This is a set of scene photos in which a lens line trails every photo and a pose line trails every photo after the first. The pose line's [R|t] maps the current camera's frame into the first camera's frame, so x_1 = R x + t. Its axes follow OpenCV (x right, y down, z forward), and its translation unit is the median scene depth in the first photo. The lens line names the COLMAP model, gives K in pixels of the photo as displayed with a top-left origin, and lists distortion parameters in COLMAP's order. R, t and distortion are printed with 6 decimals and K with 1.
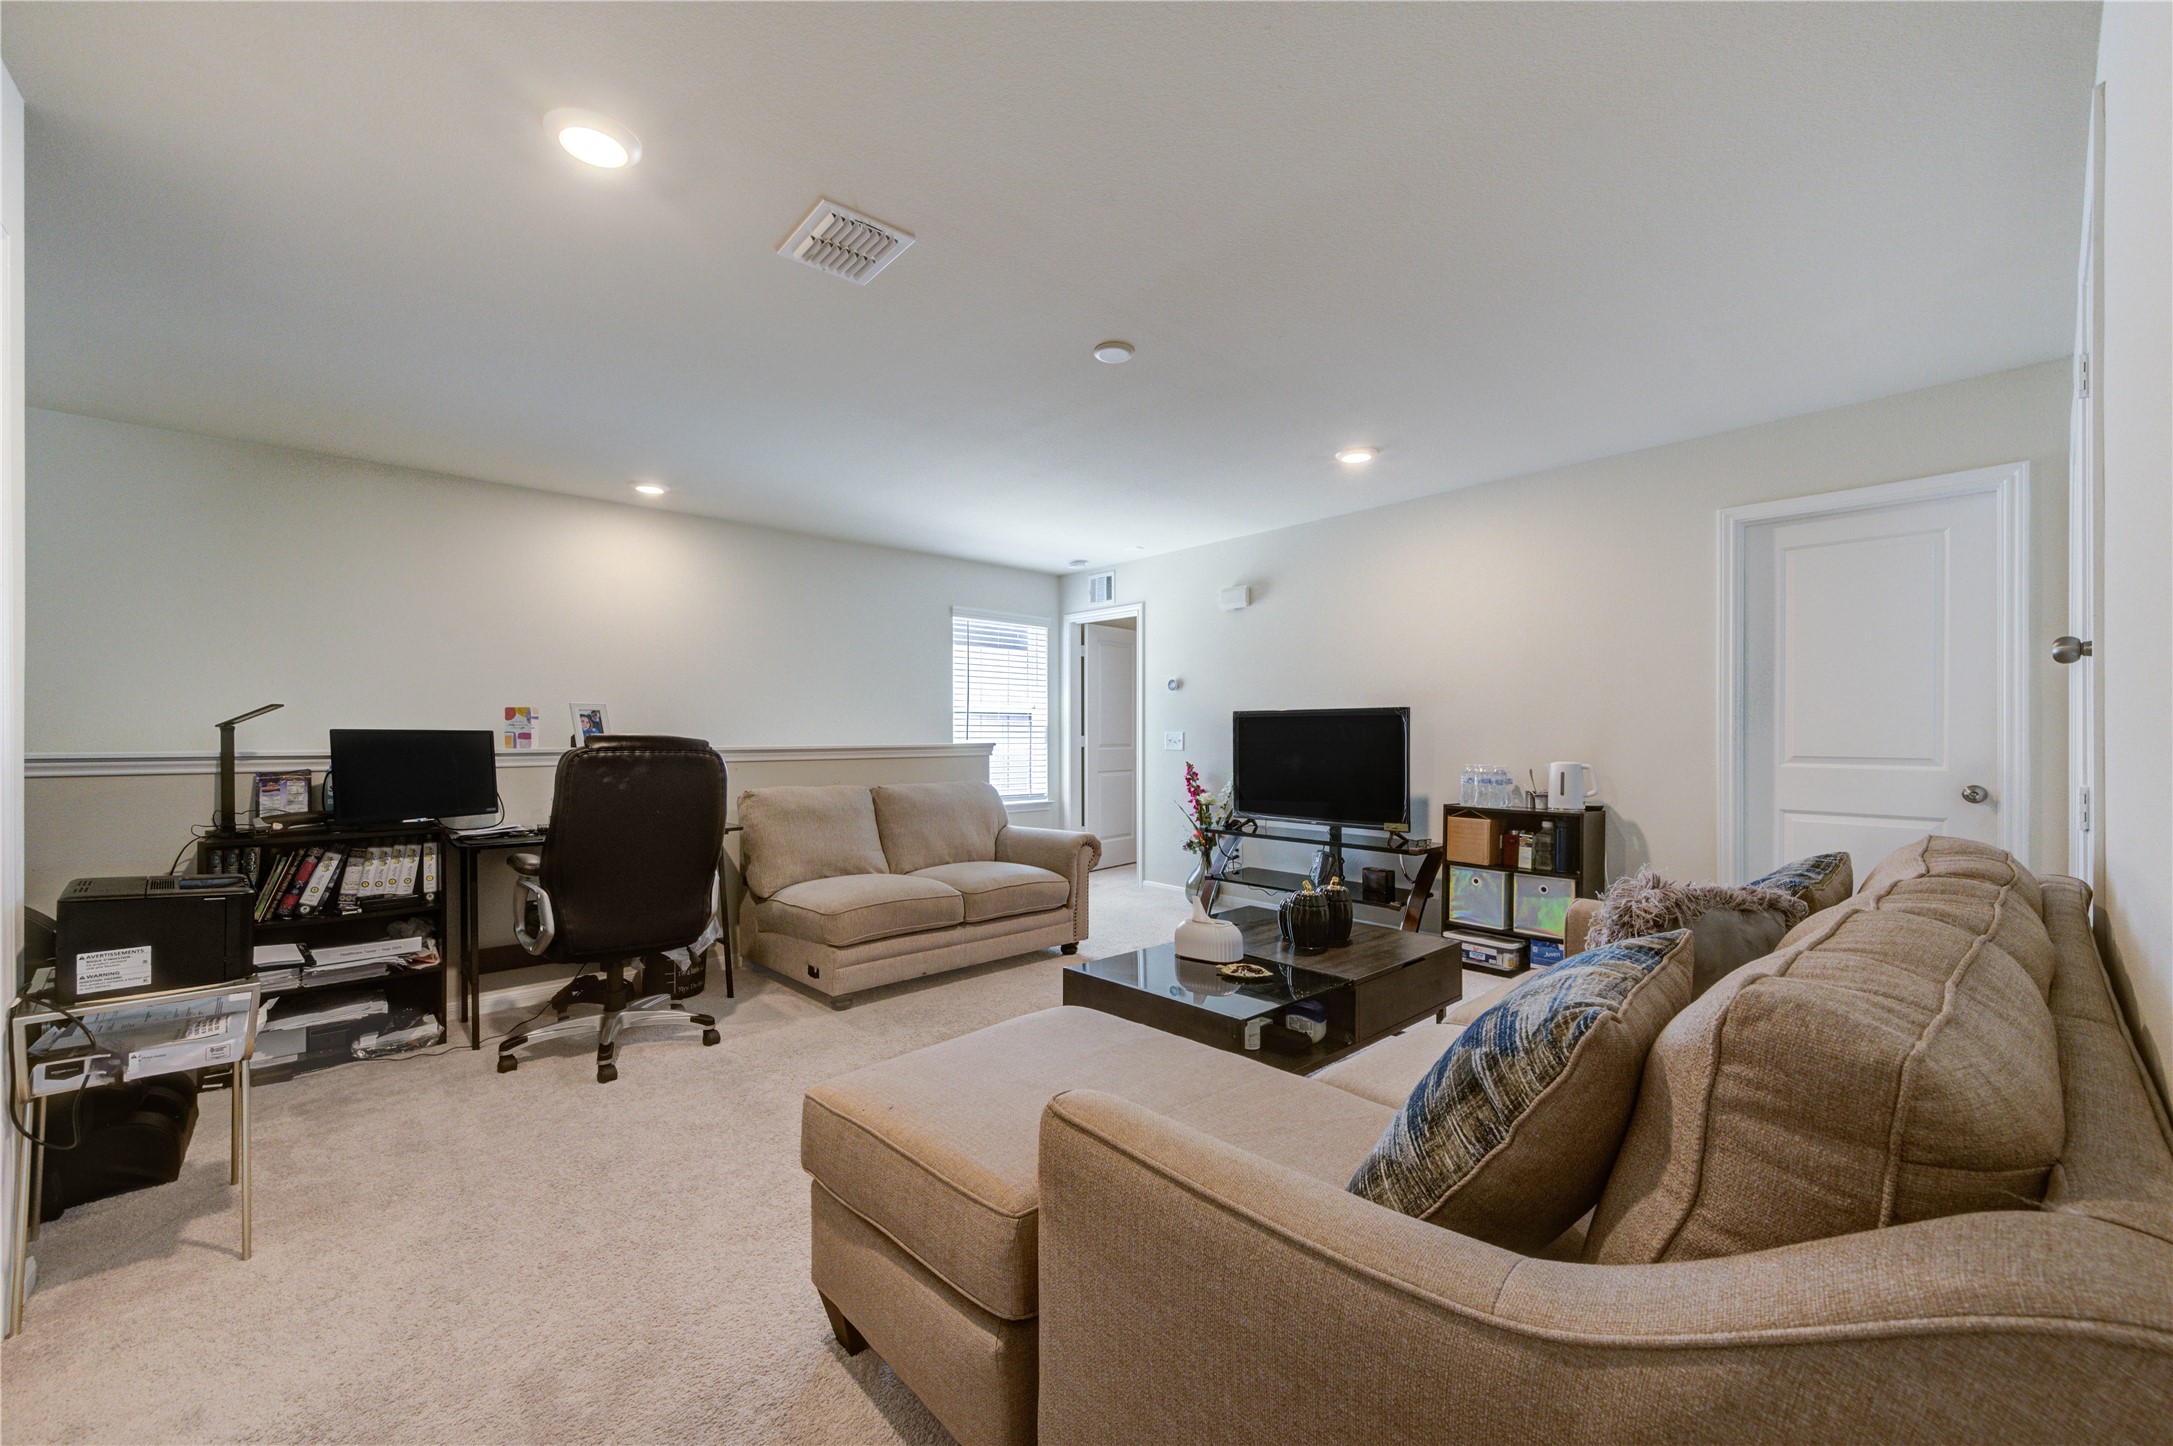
lens RADIAL K [[852.1, 0, 1076.4], [0, 852.1, 728.9], [0, 0, 1]] dist [0.002718, -0.000720]
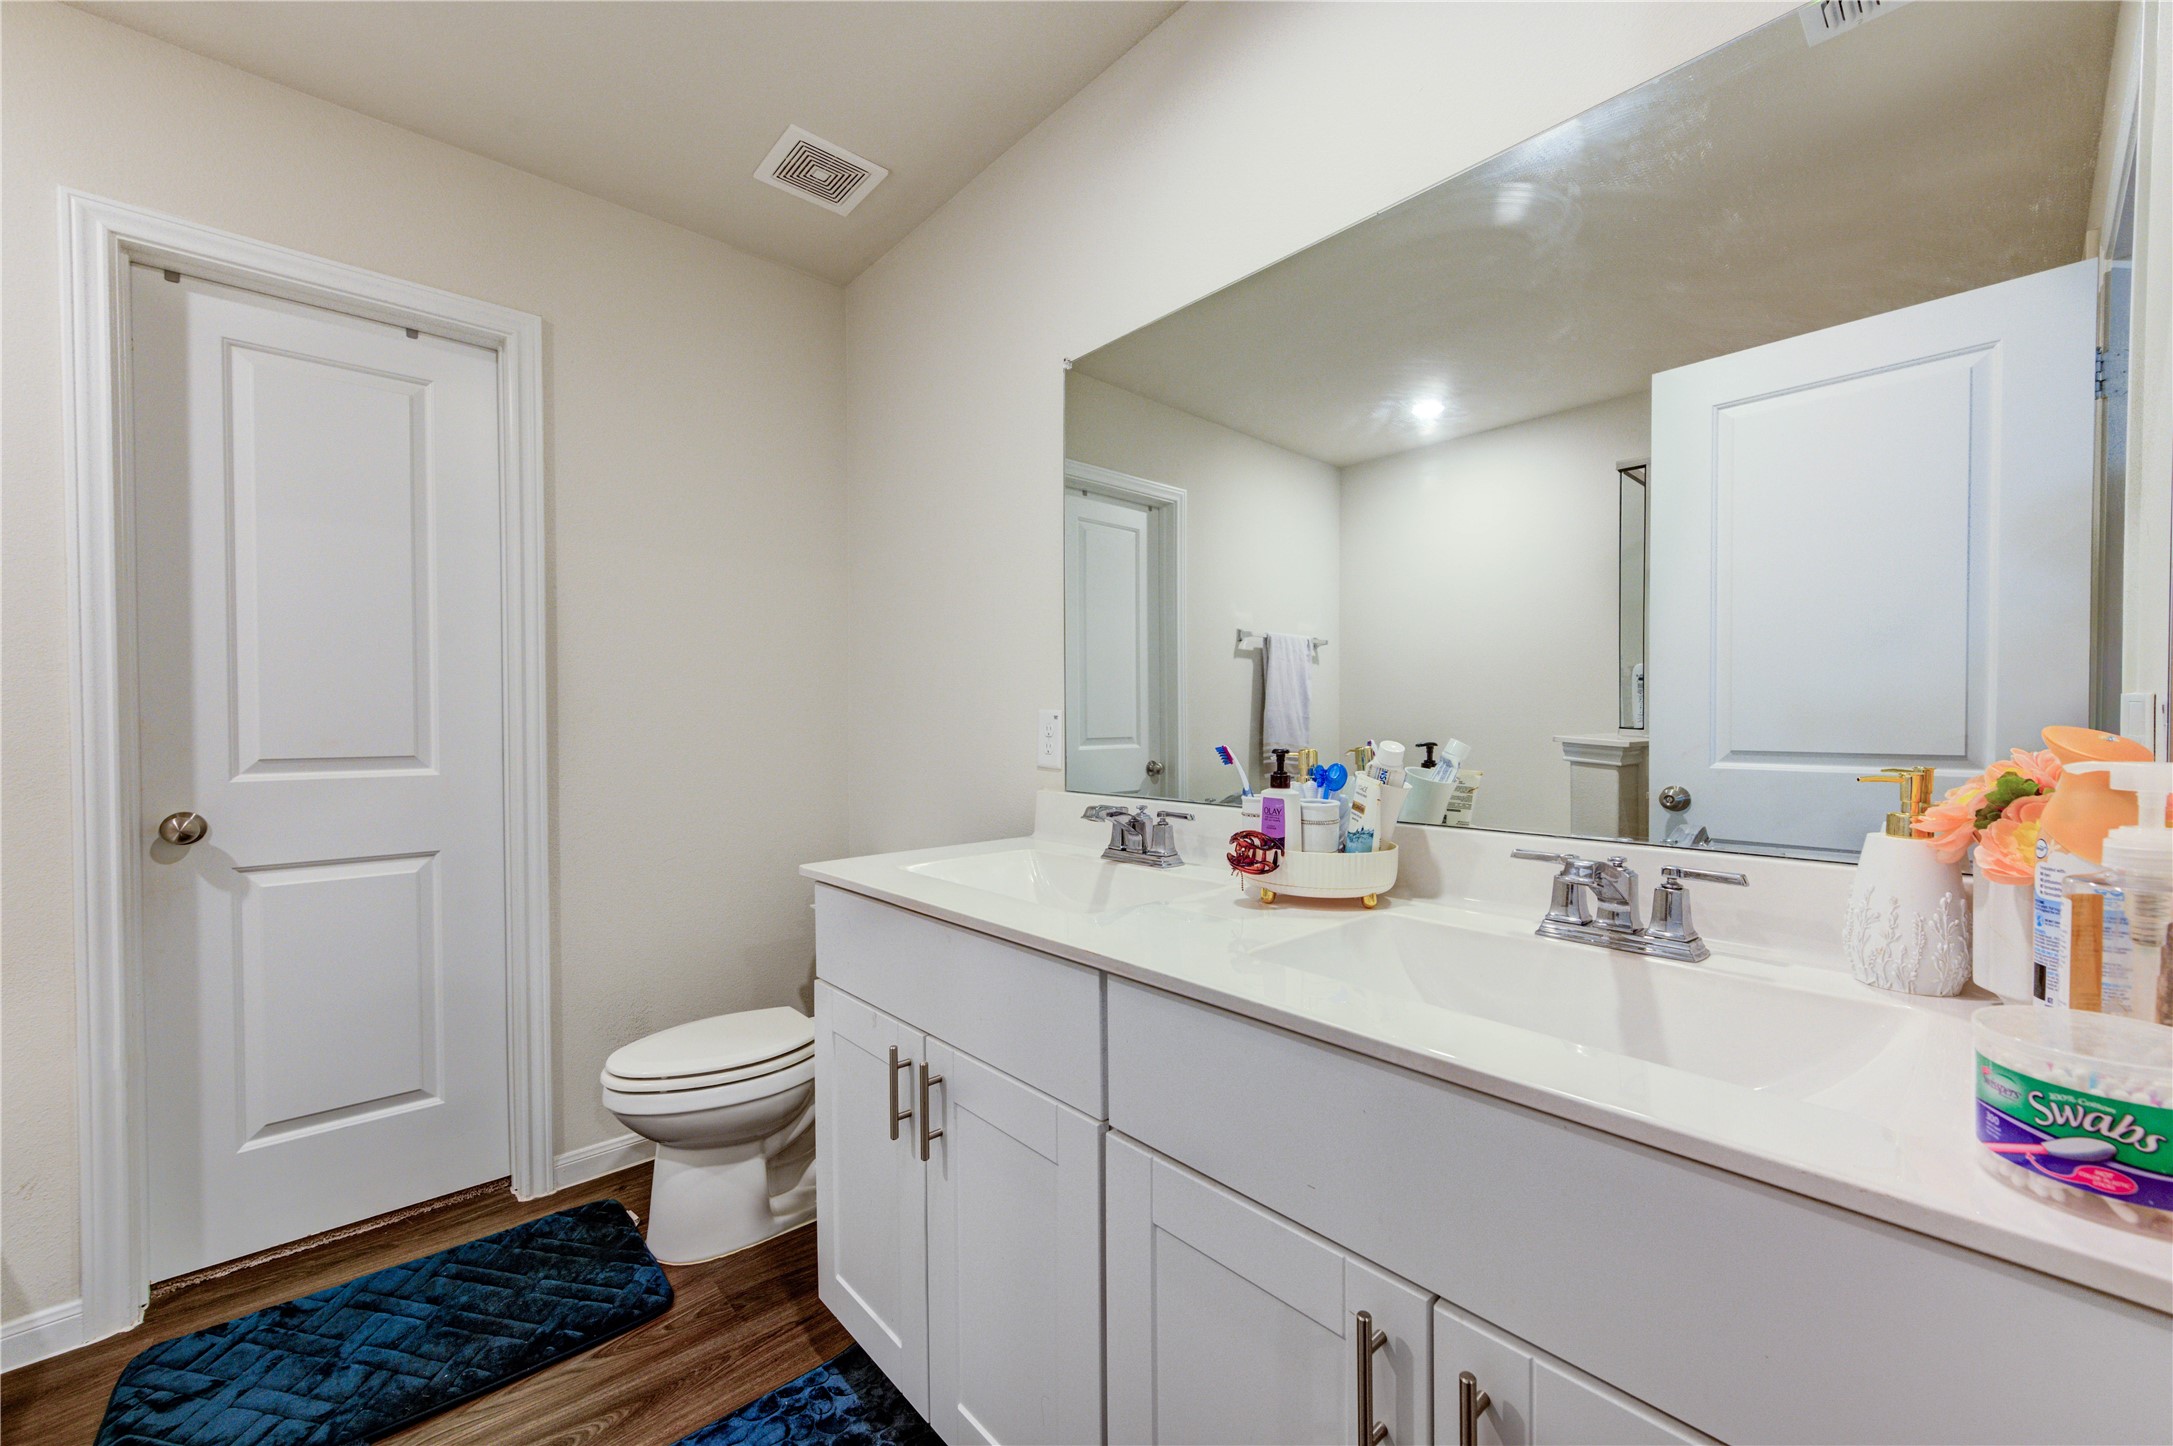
lens RADIAL K [[852.1, 0, 1080.1], [0, 852.1, 734.6], [0, 0, 1]] dist [0.002718, -0.000720]
pose [[0.006171, -0.007845, 0.999950, 0.322904], [0.003490, 0.999963, 0.007824, 0.013532], [-0.999975, 0.003442, 0.006198, 0.482890]]
